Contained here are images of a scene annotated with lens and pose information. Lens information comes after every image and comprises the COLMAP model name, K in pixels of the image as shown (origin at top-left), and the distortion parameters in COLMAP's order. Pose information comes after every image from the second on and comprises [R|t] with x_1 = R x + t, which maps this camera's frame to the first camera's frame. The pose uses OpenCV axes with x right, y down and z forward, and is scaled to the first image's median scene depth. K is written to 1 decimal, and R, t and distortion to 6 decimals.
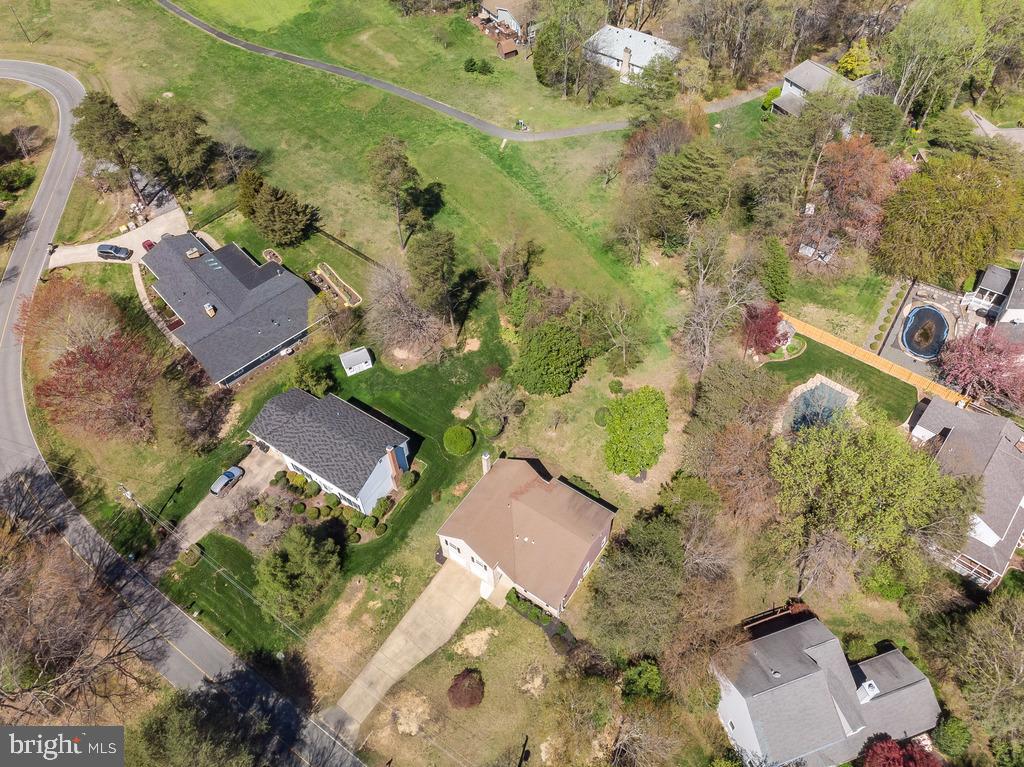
lens RADIAL K [[756.9, 0, 506.2], [0, 756.9, 388.4], [0, 0, 1]] dist [0.005085, -0.009588]
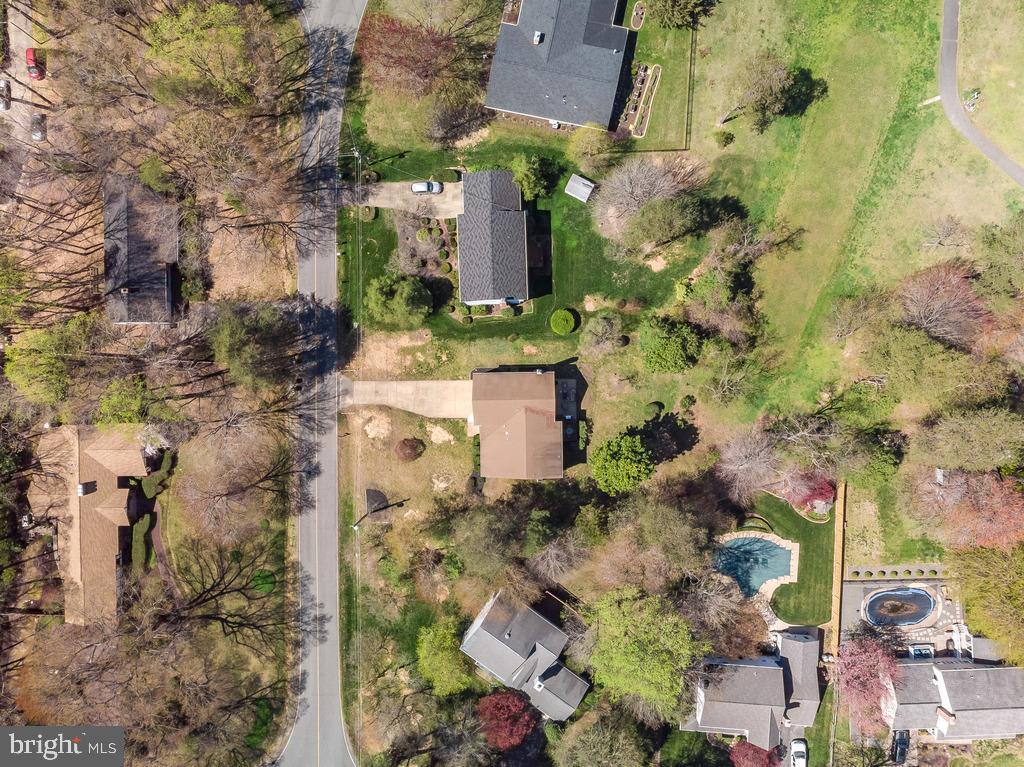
lens RADIAL K [[756.9, 0, 507.8], [0, 756.9, 378.5], [0, 0, 1]] dist [0.005085, -0.009588]
pose [[0.588353, 0.808520, 0.011710, -0.060675], [-0.637677, 0.455030, 0.621543, -0.613542], [0.497201, -0.373154, 0.783293, -0.004632]]
